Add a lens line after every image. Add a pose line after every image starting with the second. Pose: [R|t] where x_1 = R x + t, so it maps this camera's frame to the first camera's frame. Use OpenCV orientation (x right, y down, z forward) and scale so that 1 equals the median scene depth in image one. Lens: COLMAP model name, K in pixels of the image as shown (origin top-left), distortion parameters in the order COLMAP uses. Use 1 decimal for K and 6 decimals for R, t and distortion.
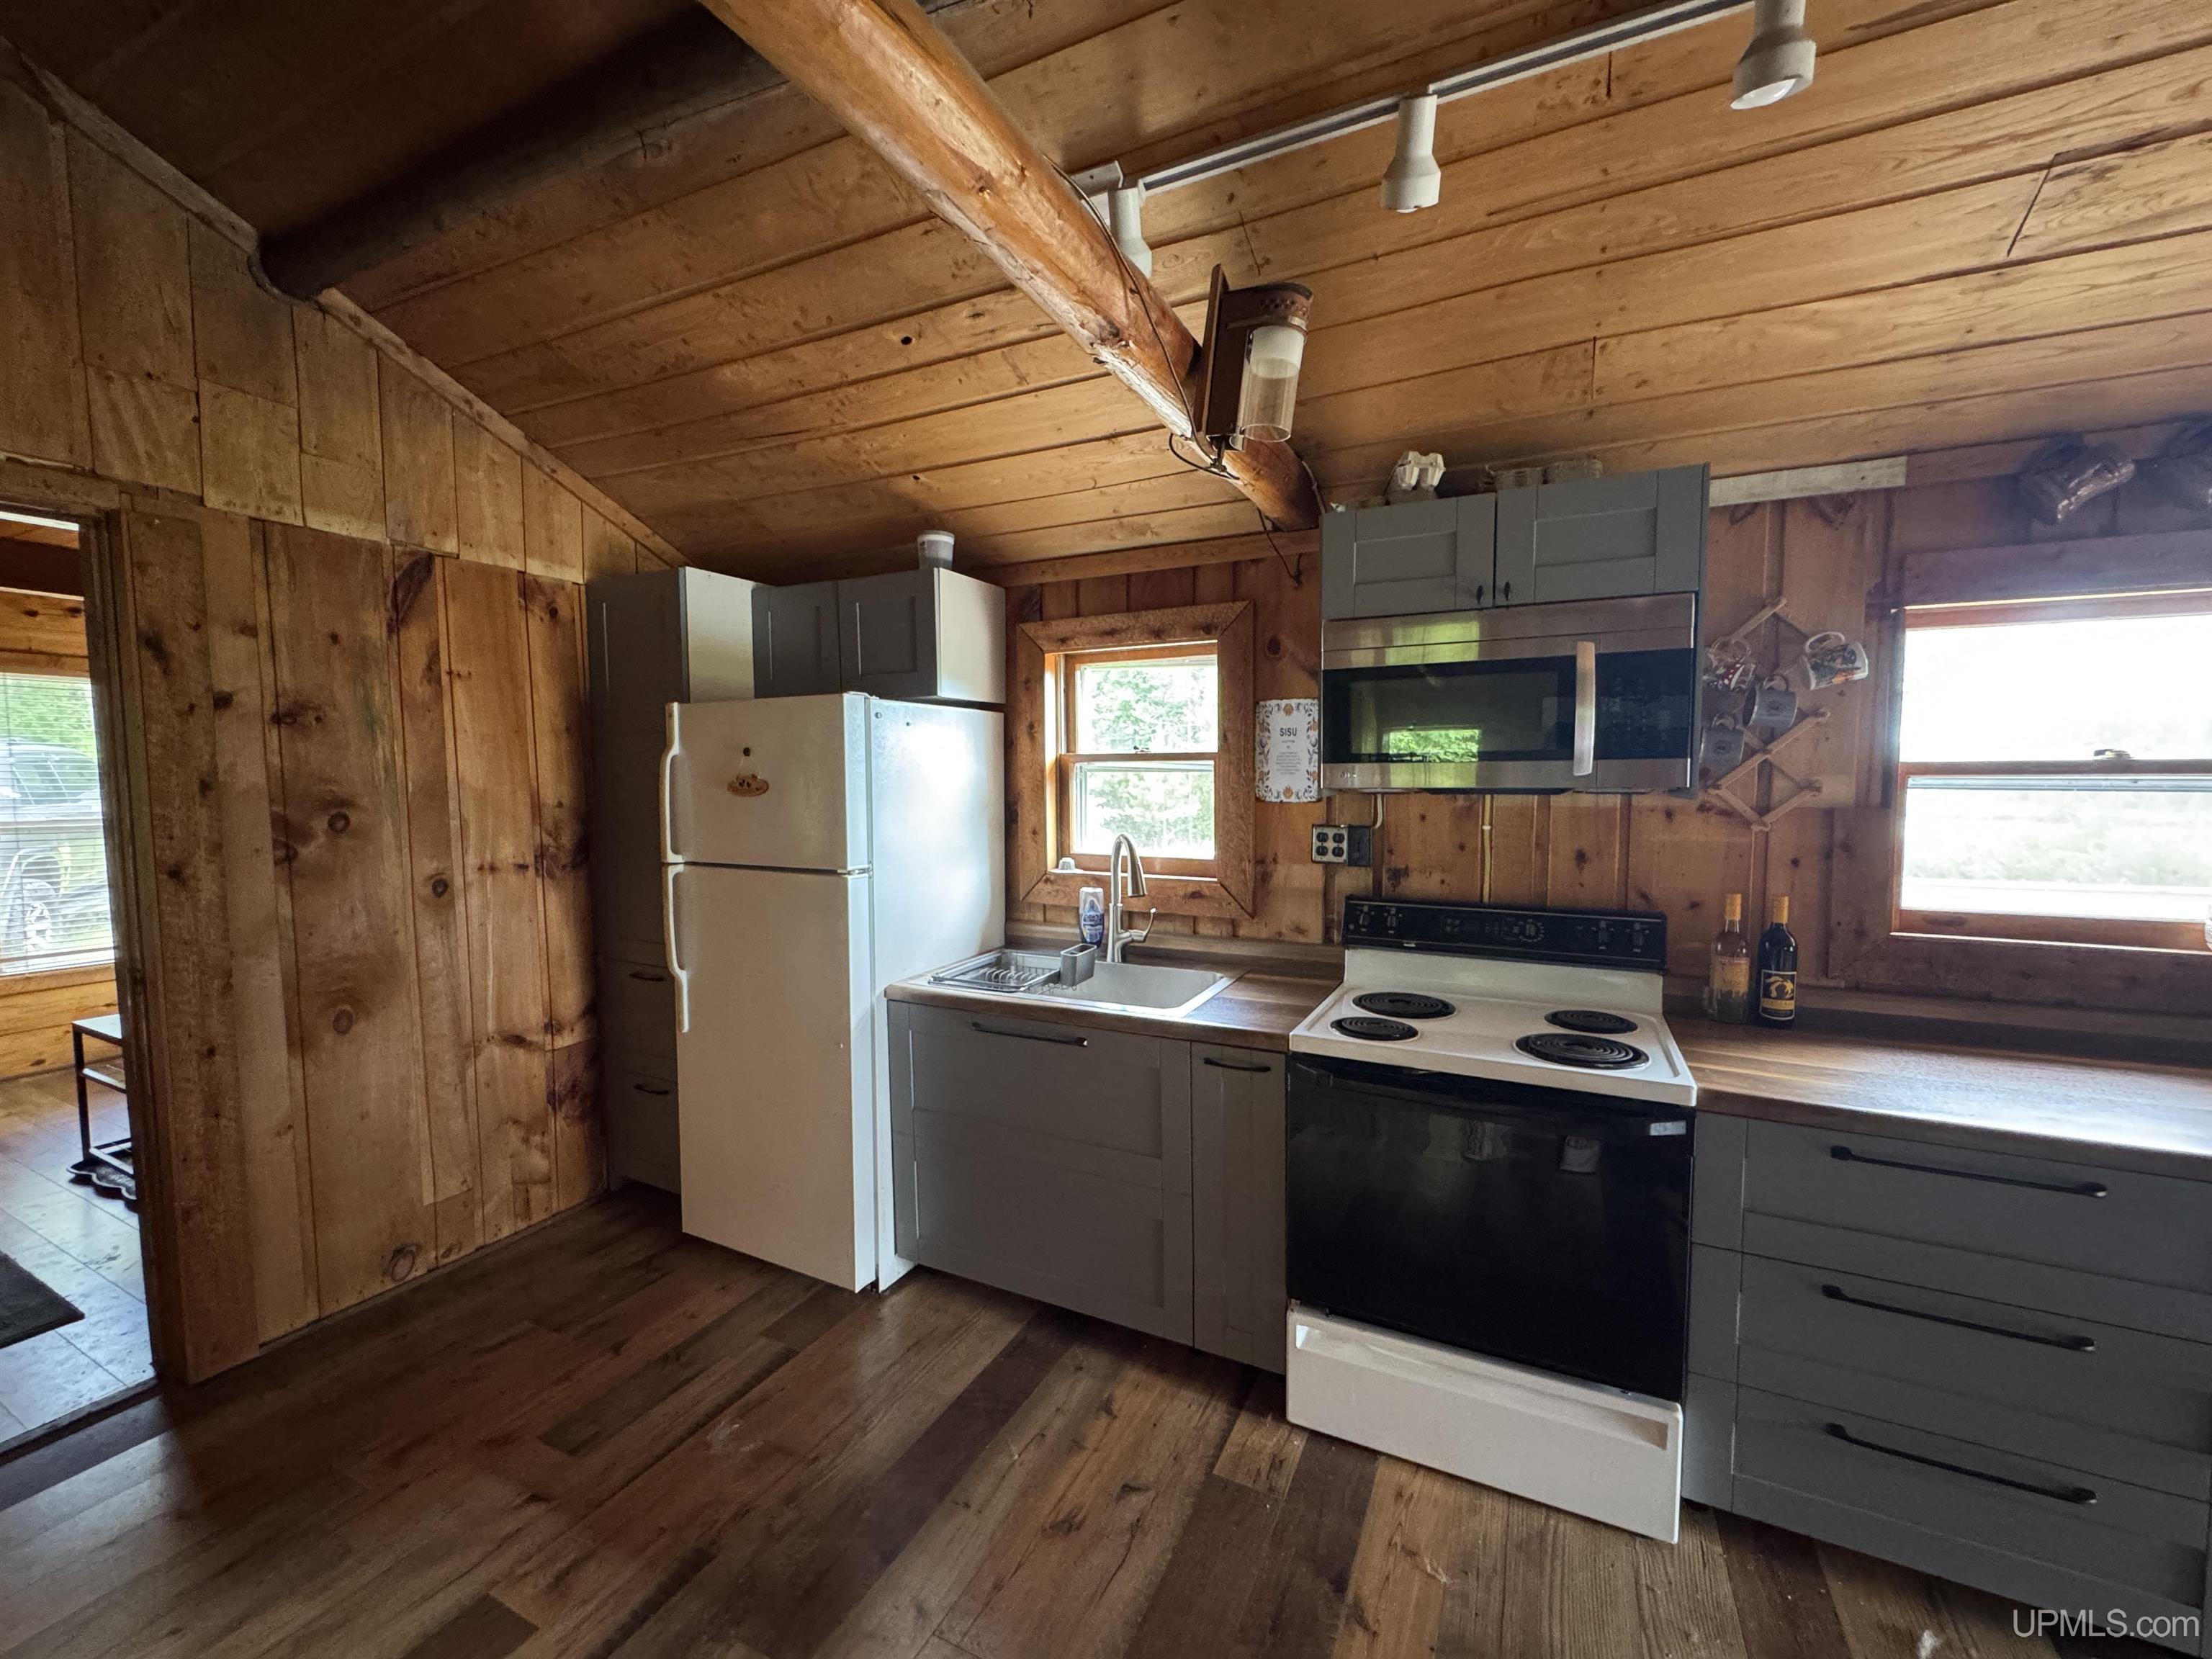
lens RADIAL K [[891.2, 0, 1105.2], [0, 891.2, 832.0], [0, 0, 1]] dist [-0.002058, -0.000394]
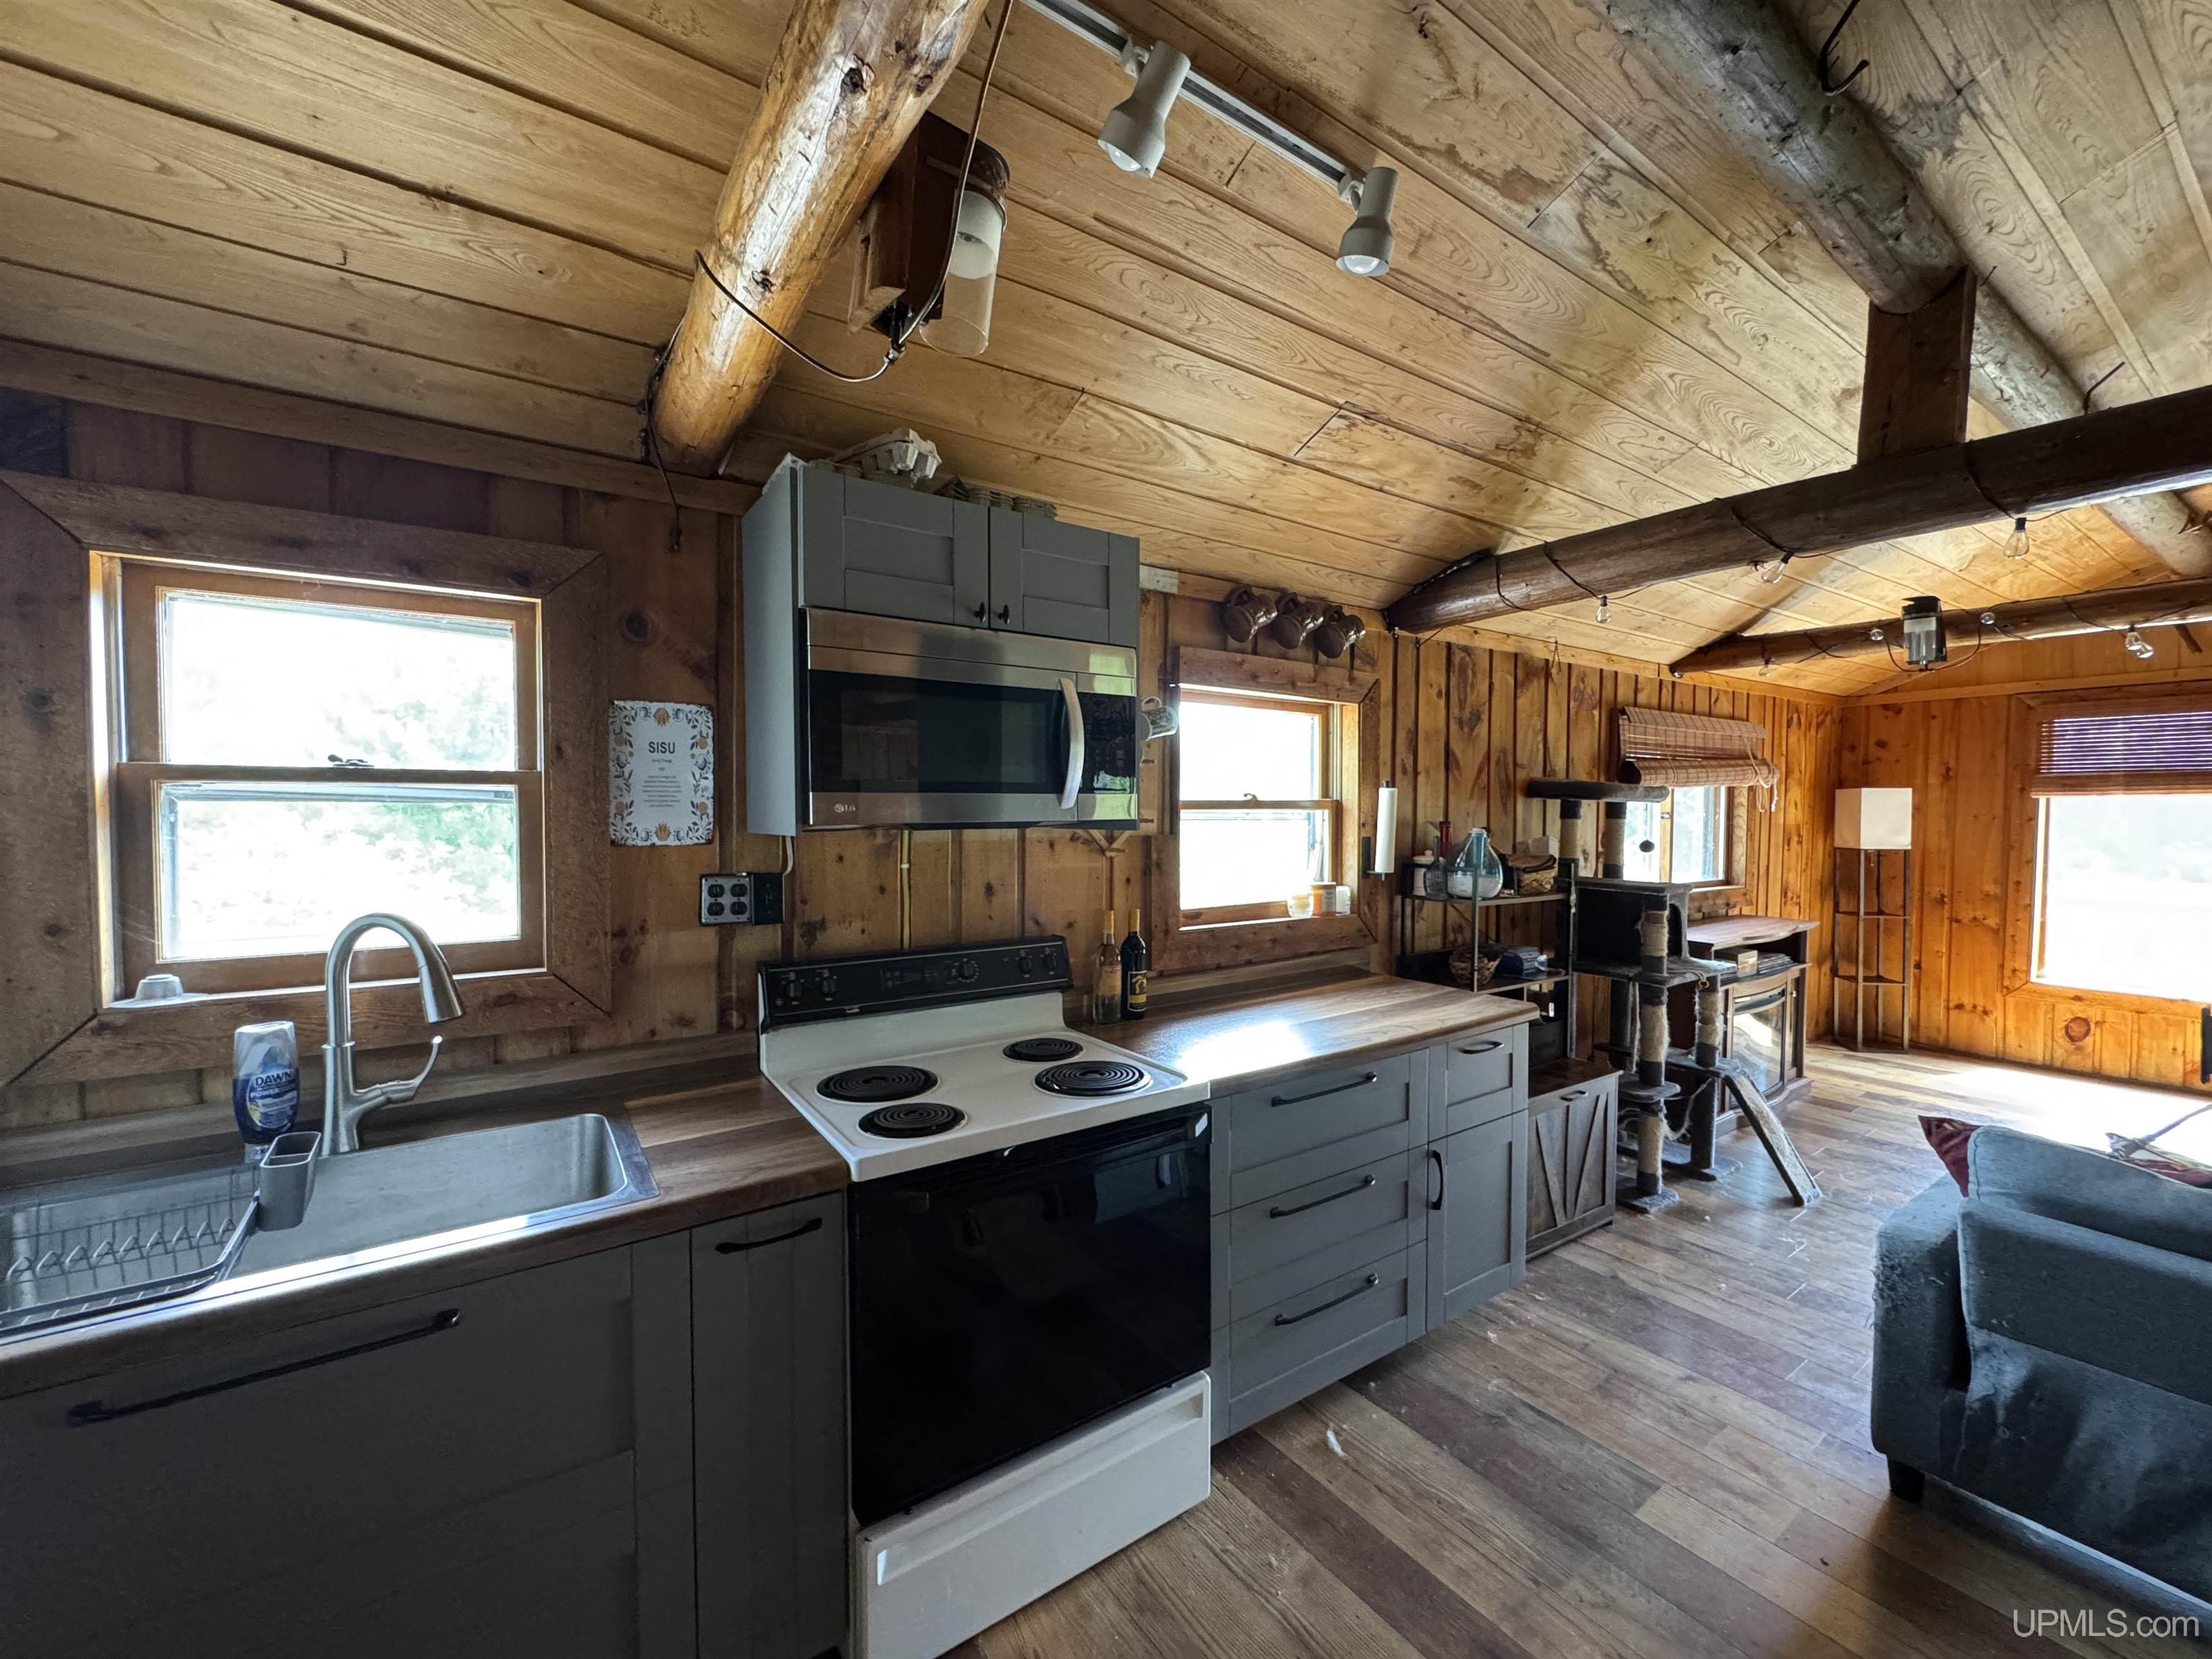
lens RADIAL K [[891.2, 0, 1104.1], [0, 891.2, 831.6], [0, 0, 1]] dist [-0.002058, -0.000394]
pose [[0.483424, -0.018017, 0.875201, -0.286396], [0.054877, 0.998445, -0.009757, -0.021060], [-0.873664, 0.052745, 0.483661, 0.396676]]
